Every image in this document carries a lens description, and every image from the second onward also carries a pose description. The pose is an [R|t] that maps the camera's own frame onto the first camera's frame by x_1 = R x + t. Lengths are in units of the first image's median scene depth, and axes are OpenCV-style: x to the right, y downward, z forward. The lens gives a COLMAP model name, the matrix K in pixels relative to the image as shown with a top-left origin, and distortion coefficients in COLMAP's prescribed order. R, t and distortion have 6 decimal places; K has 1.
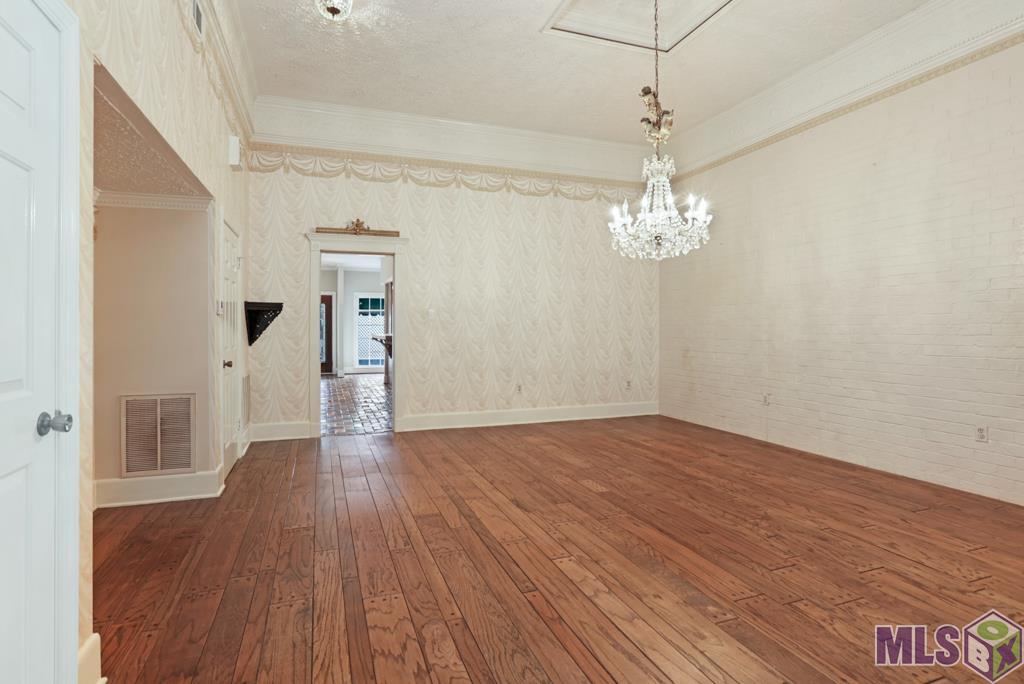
lens RADIAL K [[493.0, 0, 498.7], [0, 493.0, 326.5], [0, 0, 1]] dist [-0.000983, 0.000201]
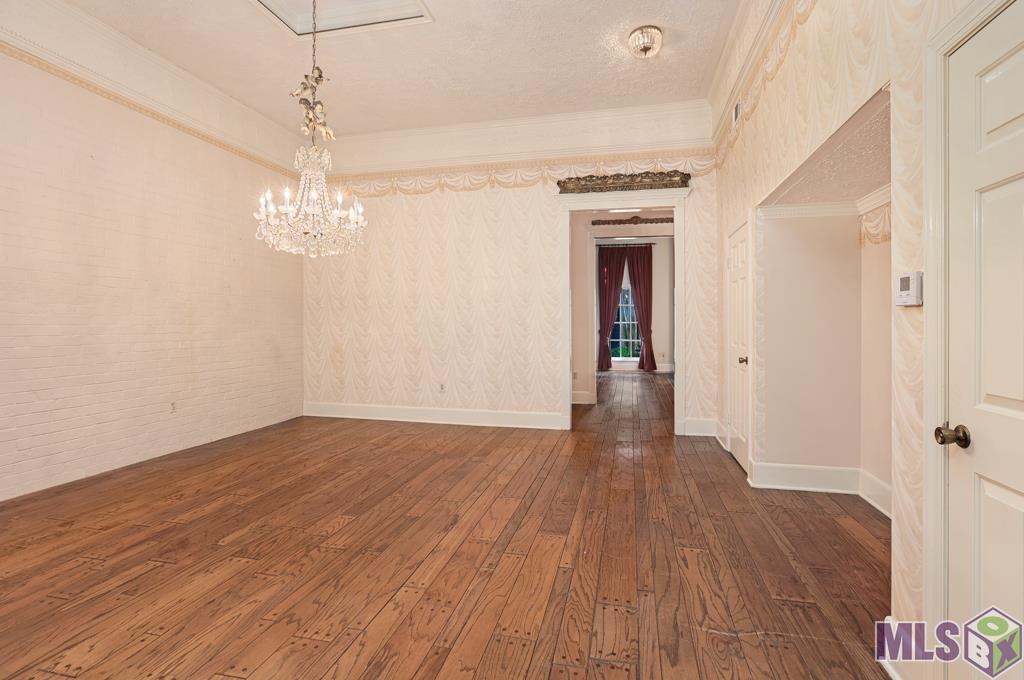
lens RADIAL K [[493.0, 0, 498.7], [0, 493.0, 324.5], [0, 0, 1]] dist [-0.000983, 0.000201]
pose [[-0.819185, 0.000970, 0.573528, -0.590333], [-0.002803, 0.999980, -0.005696, -0.001671], [-0.573522, -0.006274, -0.819166, 1.813765]]
